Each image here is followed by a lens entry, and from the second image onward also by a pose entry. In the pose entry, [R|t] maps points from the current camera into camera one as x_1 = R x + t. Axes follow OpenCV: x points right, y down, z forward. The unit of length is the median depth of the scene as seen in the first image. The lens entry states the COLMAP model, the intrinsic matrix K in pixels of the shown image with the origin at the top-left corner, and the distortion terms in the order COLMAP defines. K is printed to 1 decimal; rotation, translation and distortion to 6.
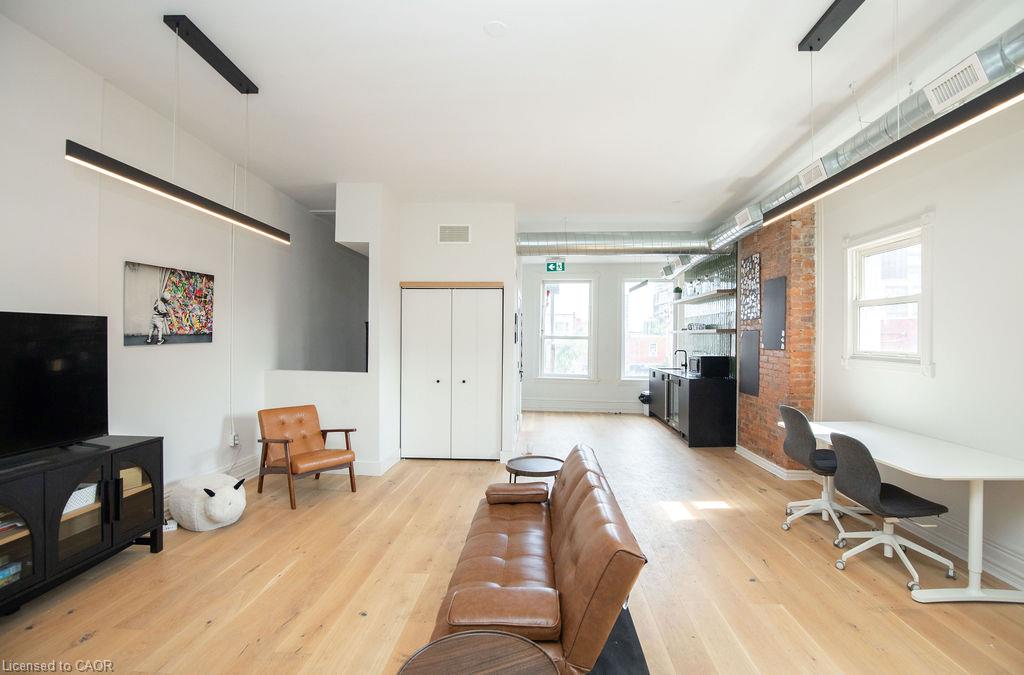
lens RADIAL K [[467.4, 0, 512.0], [0, 467.4, 337.5], [0, 0, 1]] dist [-0.032858, 0.000322]
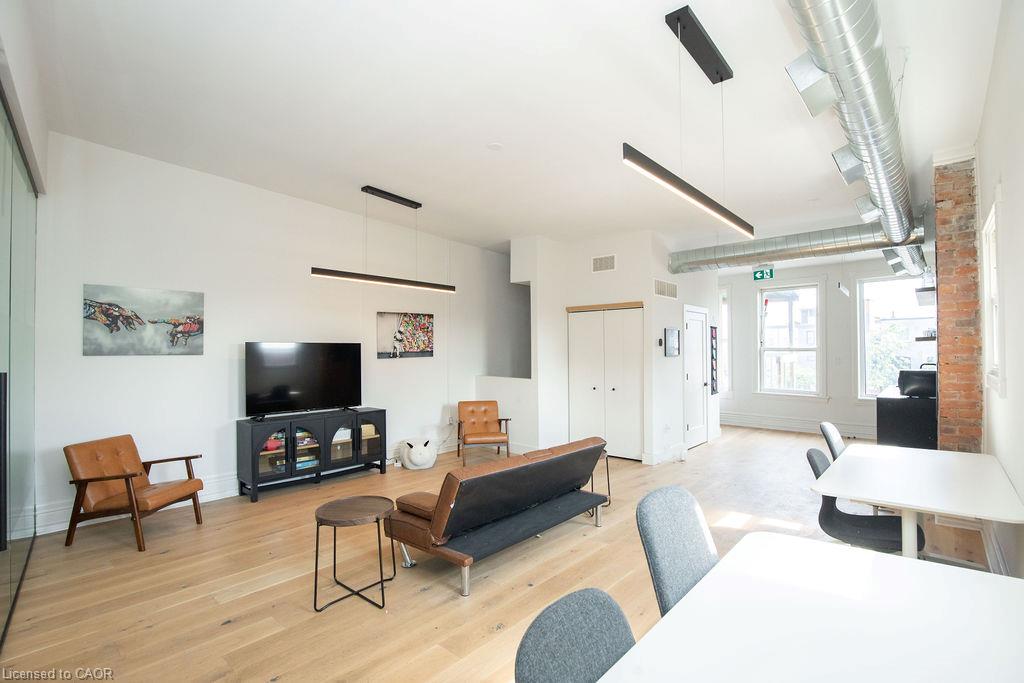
lens RADIAL K [[470.1, 0, 512.0], [0, 470.1, 341.5], [0, 0, 1]] dist [-0.022790, 0.001551]
pose [[0.784298, -0.024623, -0.619895, 0.598743], [0.011363, 0.999615, -0.025330, 0.002897], [0.620280, 0.012822, 0.784275, -0.105177]]
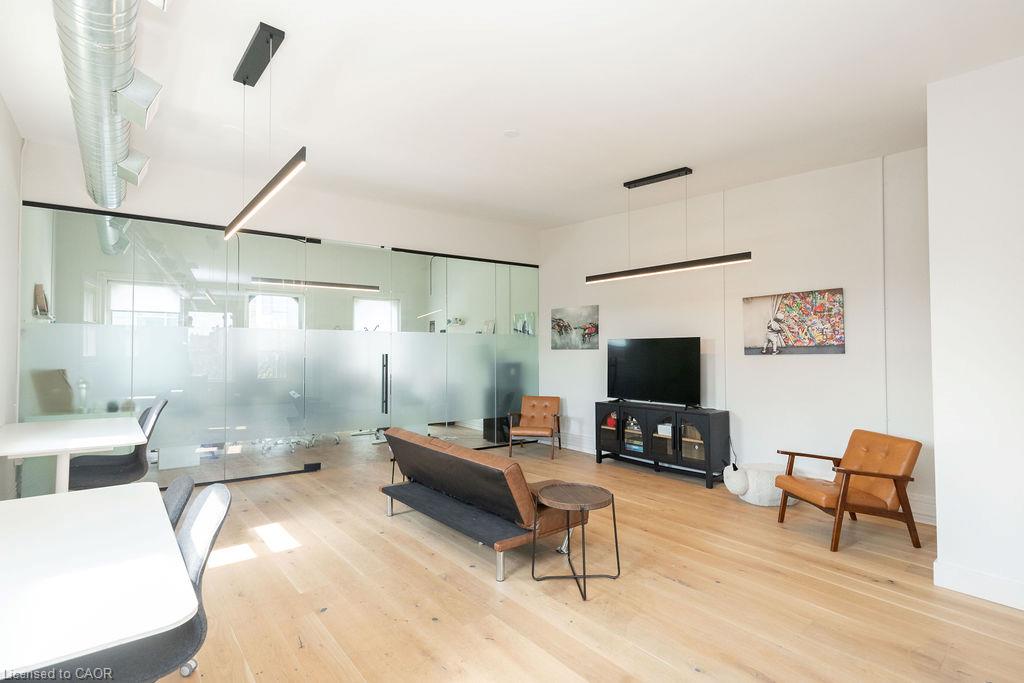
lens RADIAL K [[475.0, 0, 528.5], [0, 475.0, 339.7], [0, 0, 1]] dist [0.012407, 0.000097]
pose [[-0.704668, -0.027482, -0.709004, 0.623071], [-0.006607, 0.999460, -0.032174, 0.019650], [0.709506, -0.017988, -0.704470, 1.322759]]
